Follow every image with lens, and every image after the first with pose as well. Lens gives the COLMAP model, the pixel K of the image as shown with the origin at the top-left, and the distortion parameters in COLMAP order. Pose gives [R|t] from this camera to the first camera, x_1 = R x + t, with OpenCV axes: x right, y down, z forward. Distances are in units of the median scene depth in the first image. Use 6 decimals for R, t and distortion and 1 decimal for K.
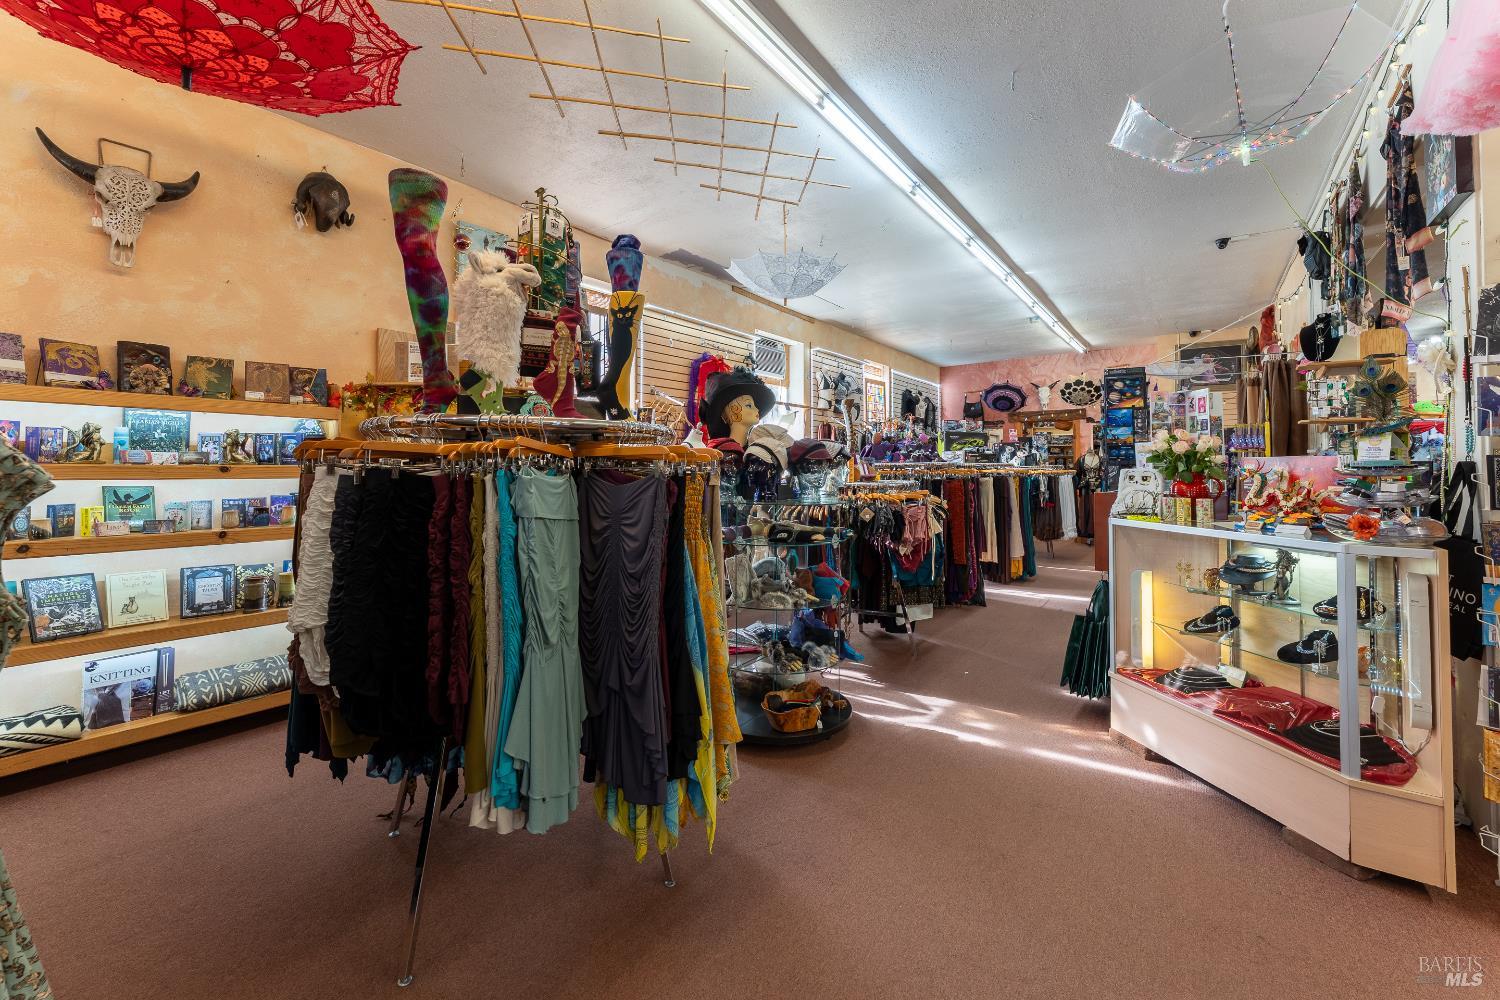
lens RADIAL K [[605.7, 0, 740.4], [0, 605.7, 487.0], [0, 0, 1]] dist [-0.001219, -0.000672]
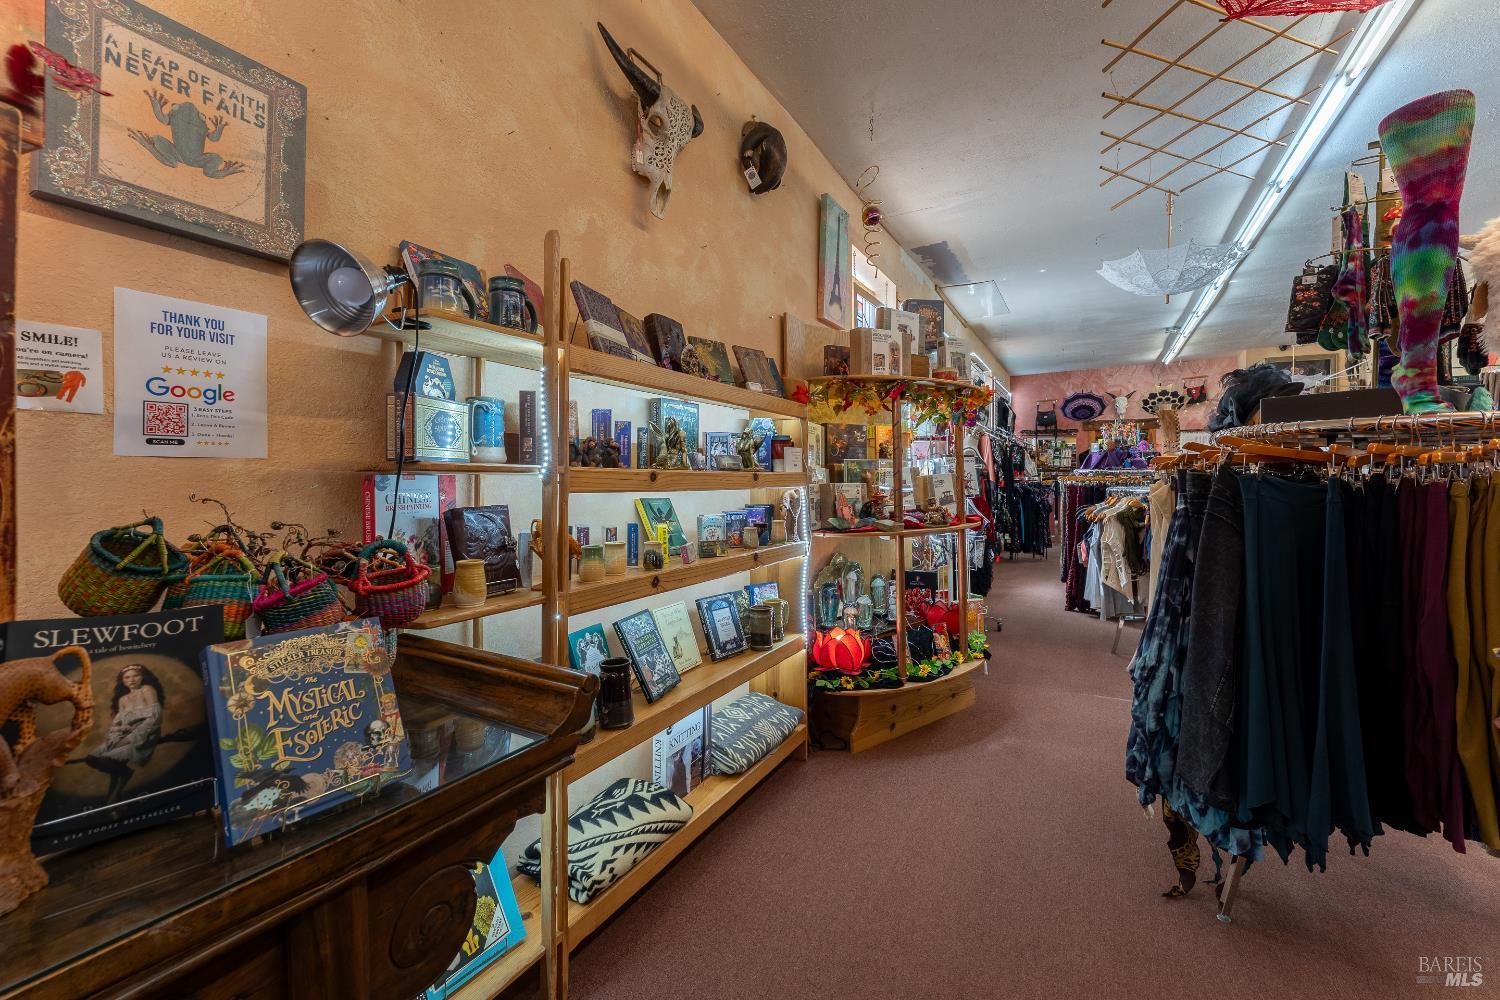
lens RADIAL K [[605.7, 0, 754.4], [0, 605.7, 510.1], [0, 0, 1]] dist [-0.001219, -0.000672]
pose [[0.992637, -0.010234, 0.120692, -0.261051], [0.007524, 0.999710, 0.022891, -0.000786], [-0.120891, -0.021814, 0.992426, 0.051954]]
